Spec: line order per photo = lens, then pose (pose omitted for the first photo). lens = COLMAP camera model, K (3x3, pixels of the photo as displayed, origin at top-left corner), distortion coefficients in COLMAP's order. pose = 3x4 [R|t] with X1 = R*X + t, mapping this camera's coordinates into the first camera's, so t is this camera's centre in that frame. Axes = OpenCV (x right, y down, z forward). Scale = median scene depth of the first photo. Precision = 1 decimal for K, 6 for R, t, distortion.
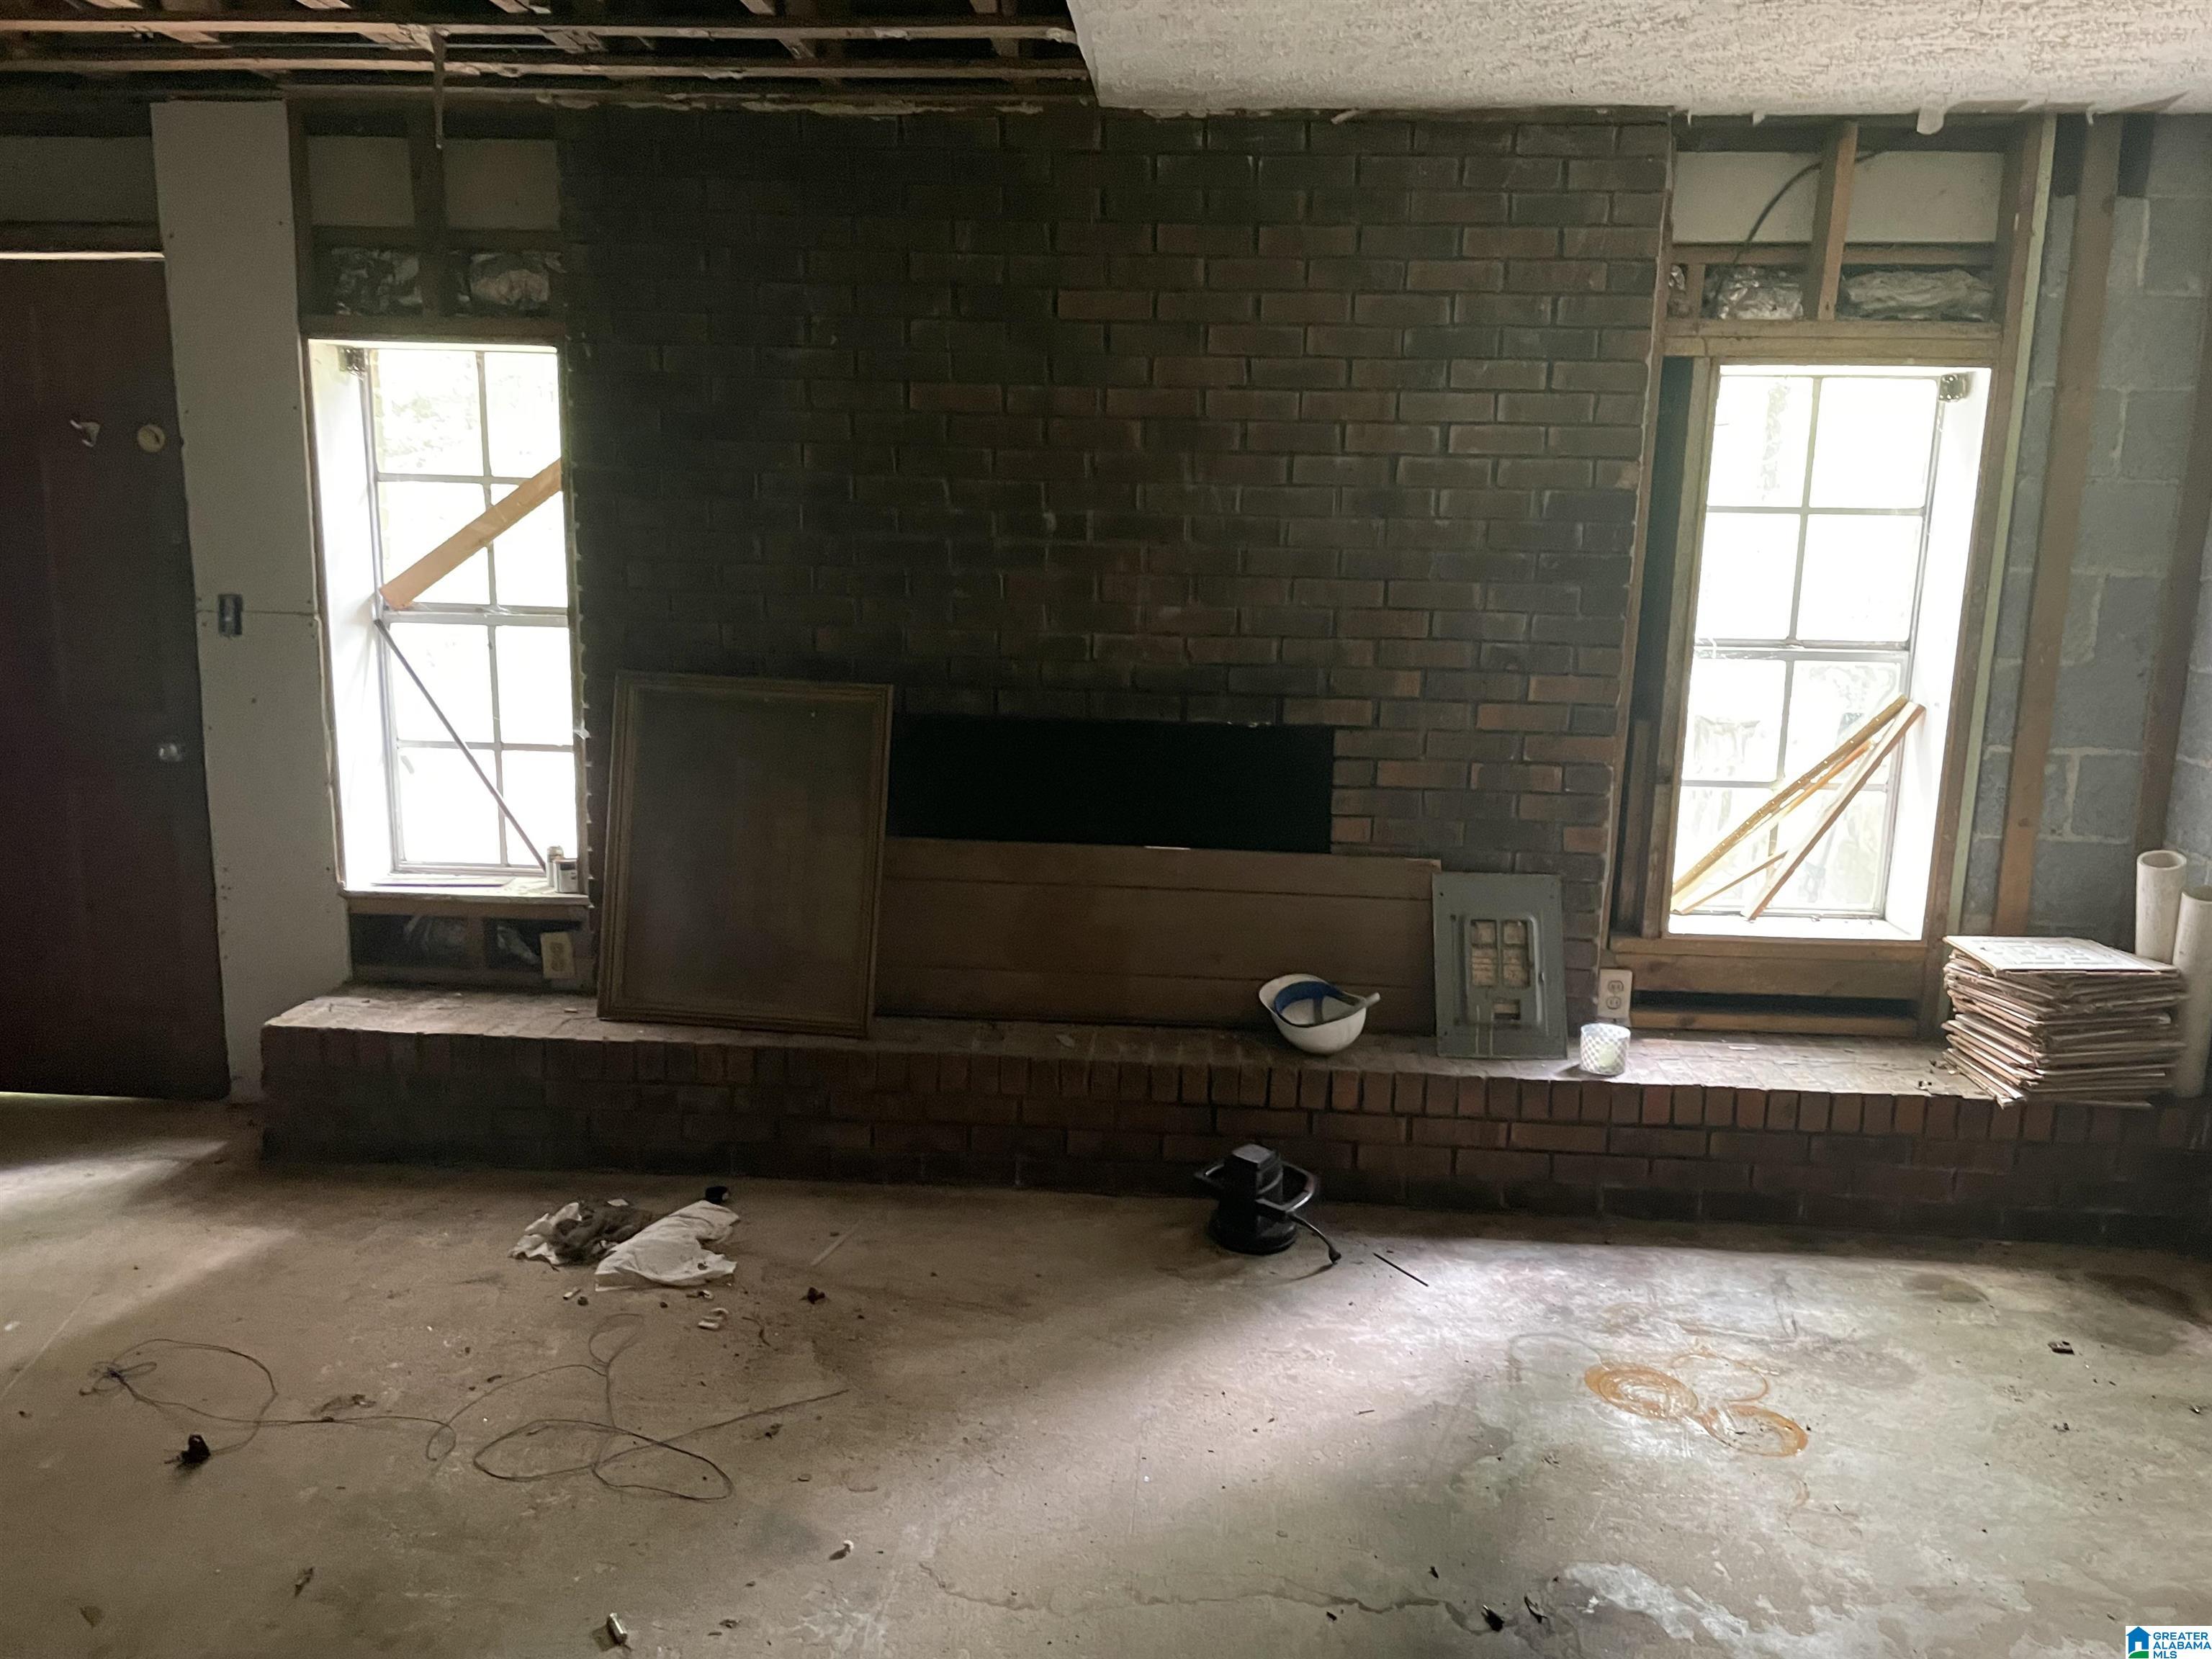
lens RADIAL K [[1676.7, 0, 1107.8], [0, 1676.7, 866.3], [0, 0, 1]] dist [0.086756, -0.121798]
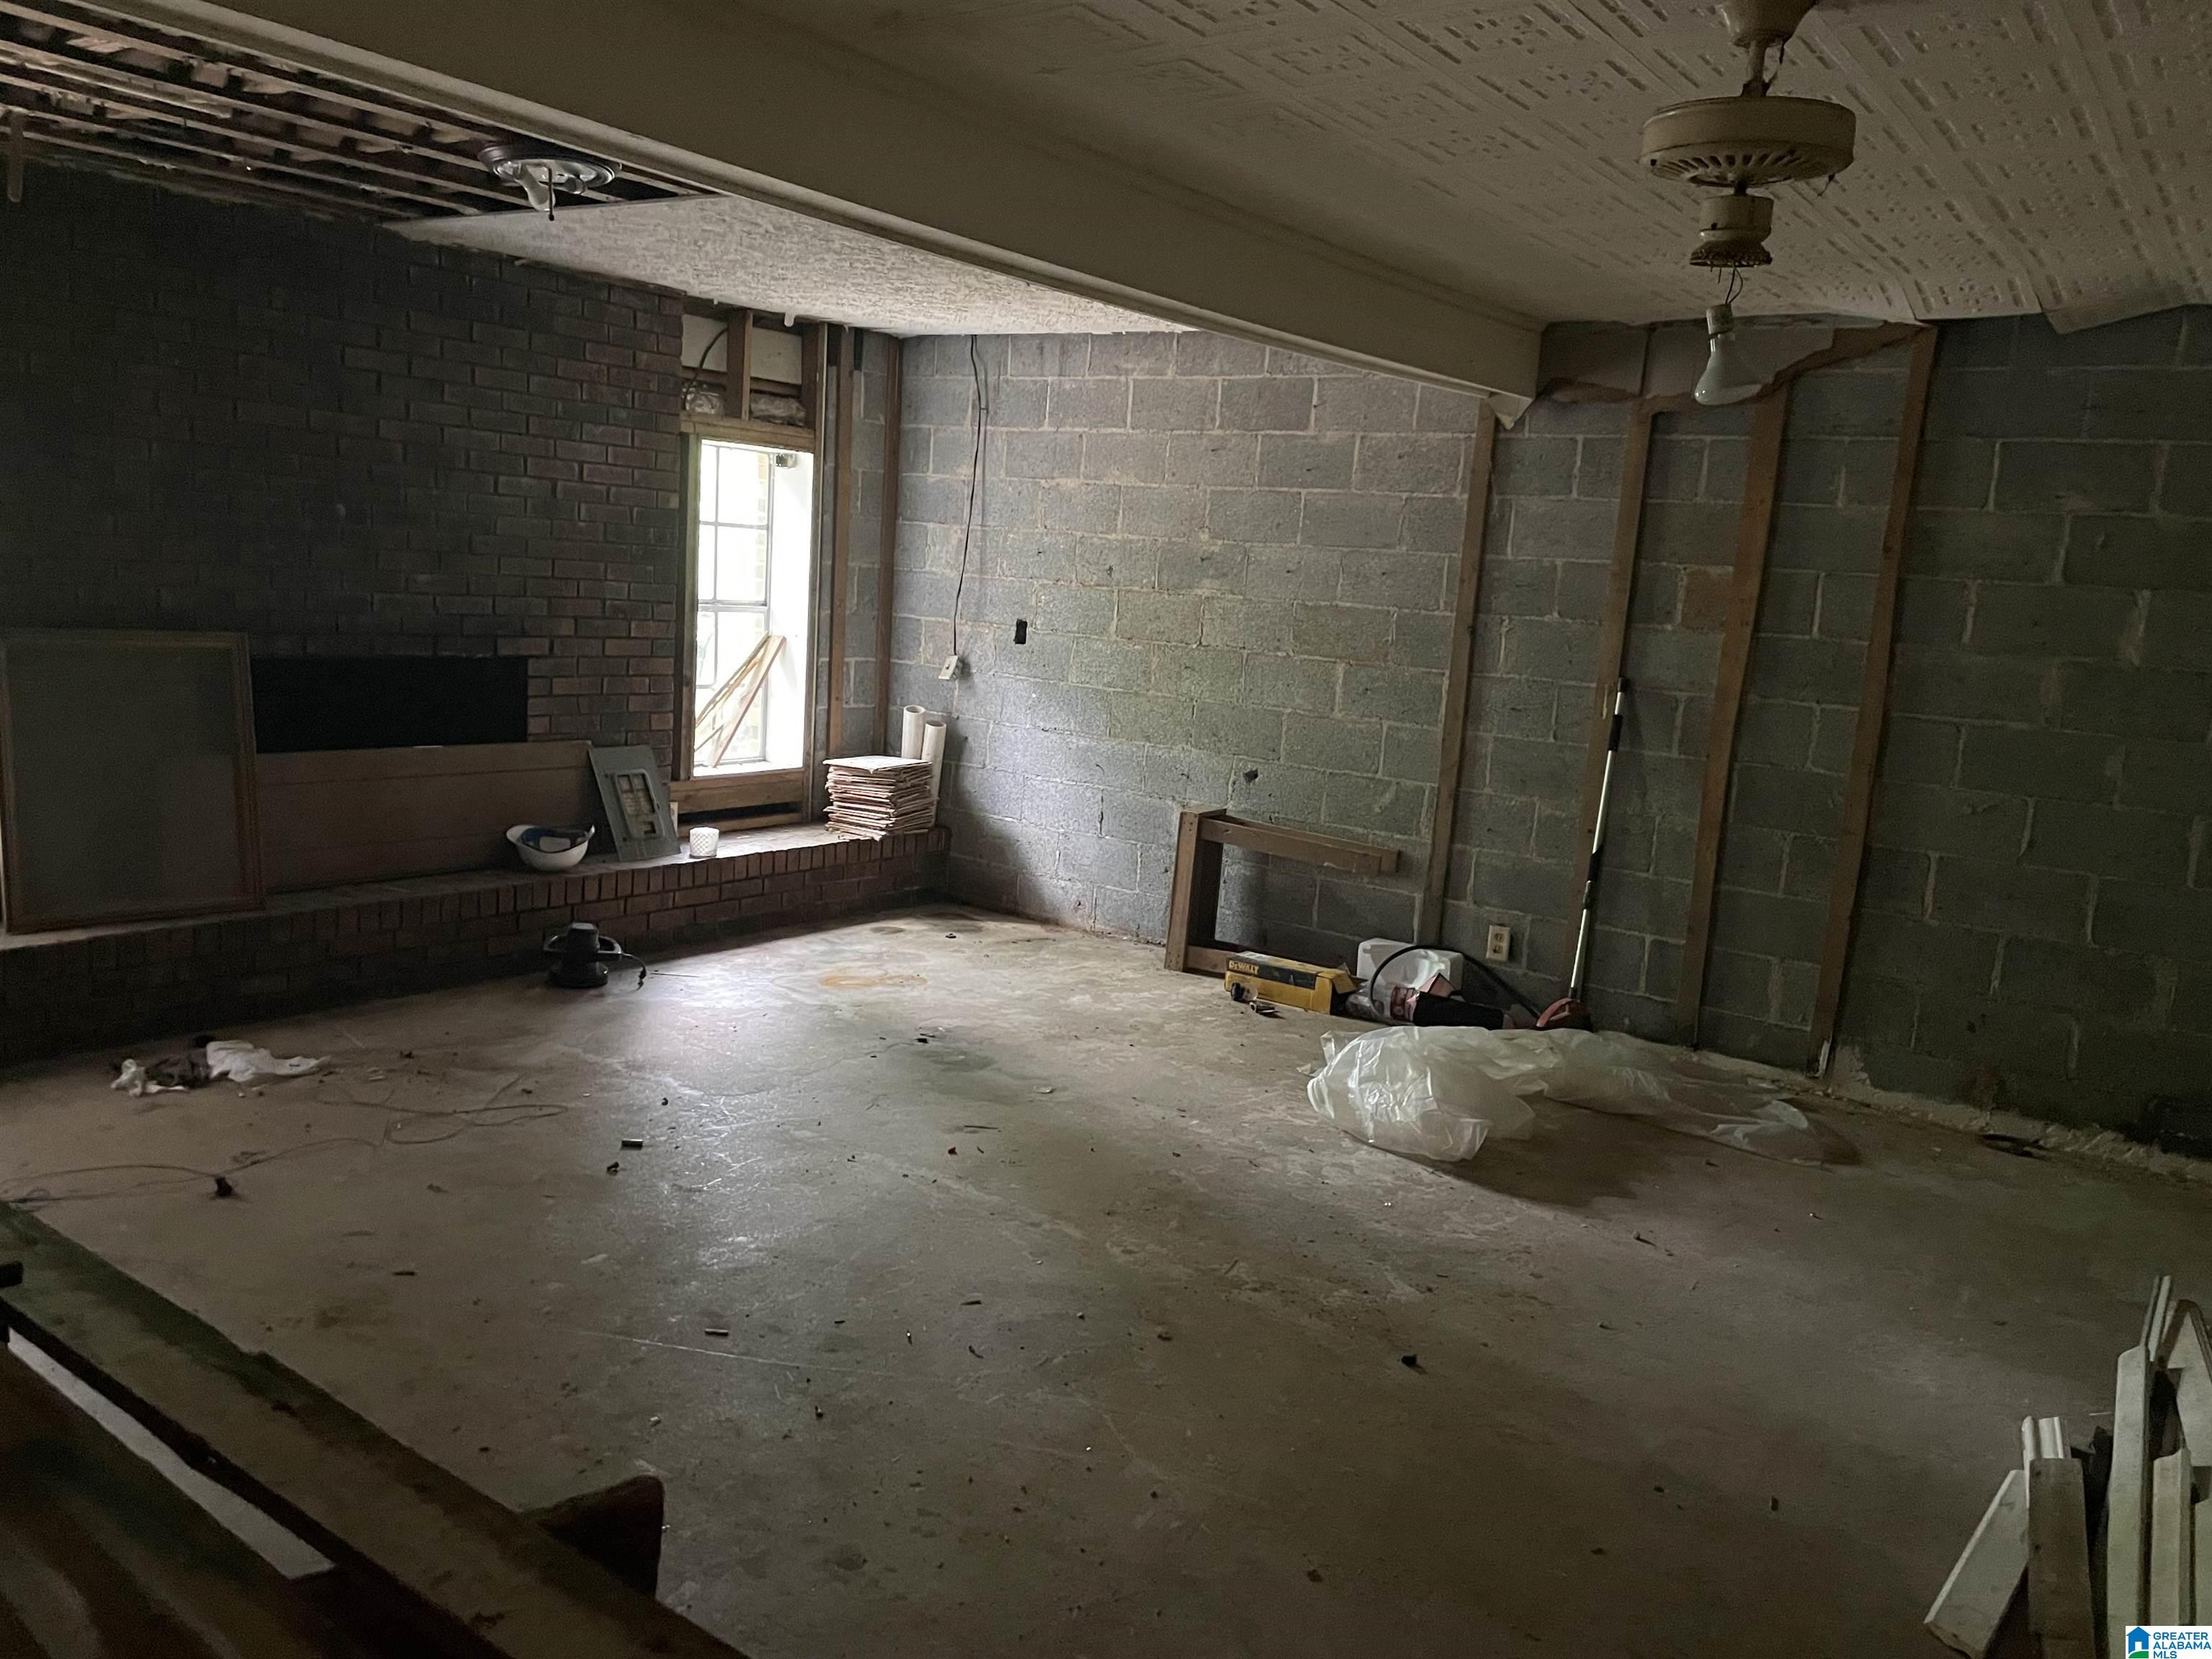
lens RADIAL K [[1676.7, 0, 1107.8], [0, 1676.7, 866.3], [0, 0, 1]] dist [0.086756, -0.121798]
pose [[0.539643, -0.135151, 0.830975, -0.896517], [0.117501, 0.989461, 0.084621, 0.036895], [-0.833654, 0.051976, 0.549836, -0.264564]]
